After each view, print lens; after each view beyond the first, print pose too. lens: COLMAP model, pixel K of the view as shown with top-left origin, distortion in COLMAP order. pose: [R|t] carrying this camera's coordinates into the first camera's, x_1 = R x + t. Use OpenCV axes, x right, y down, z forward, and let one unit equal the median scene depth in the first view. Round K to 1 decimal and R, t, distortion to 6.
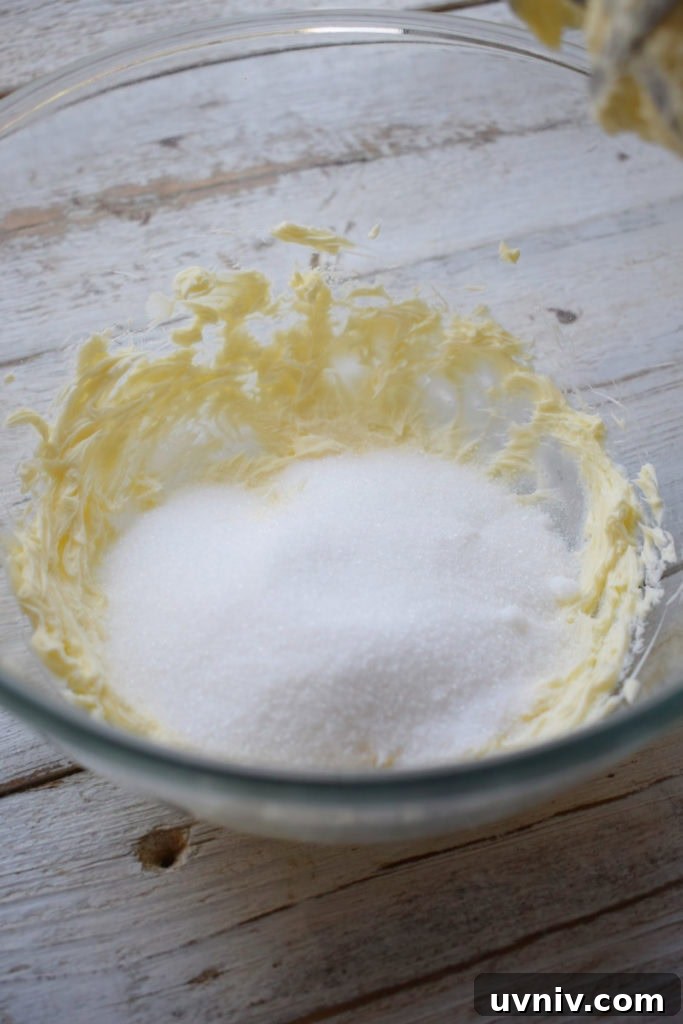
lens RADIAL K [[1185.7, 0, 341.5], [0, 1185.7, 512.0], [0, 0, 1]] dist [-0.036705, 0.007744]
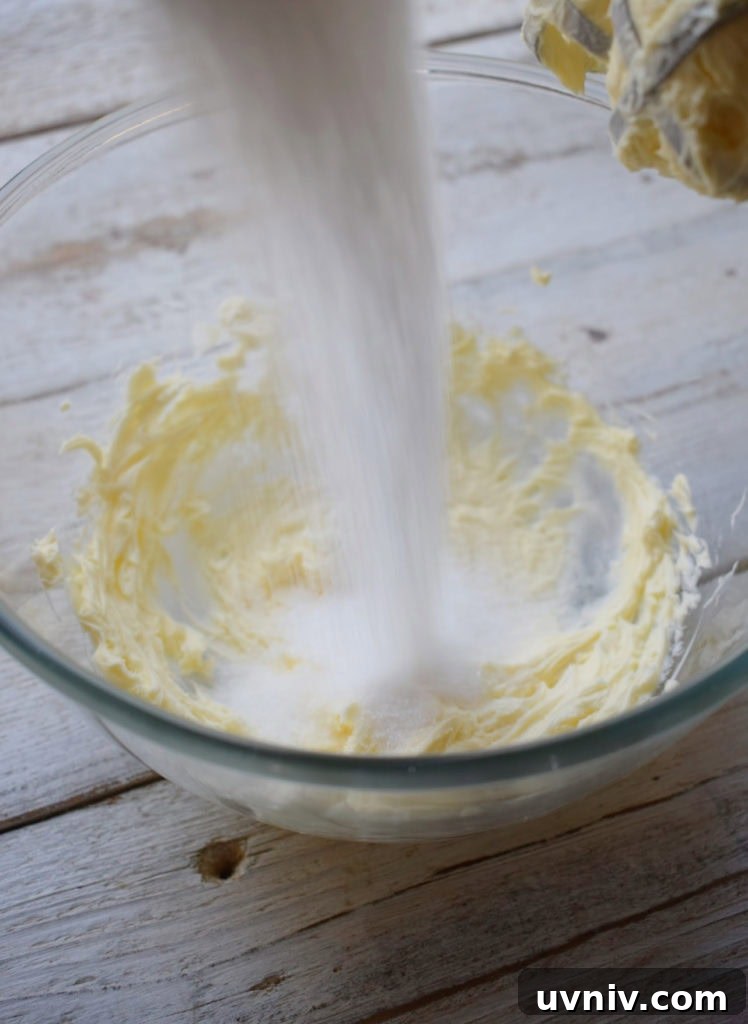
lens RADIAL K [[1253.3, 0, 374.8], [0, 1253.3, 462.4], [0, 0, 1]] dist [-0.045087, 0.019297]
pose [[0.999708, -0.022754, 0.008090, -0.018730], [0.023233, 0.997609, -0.065087, 0.014262], [-0.006589, 0.065256, 0.997847, -0.097371]]
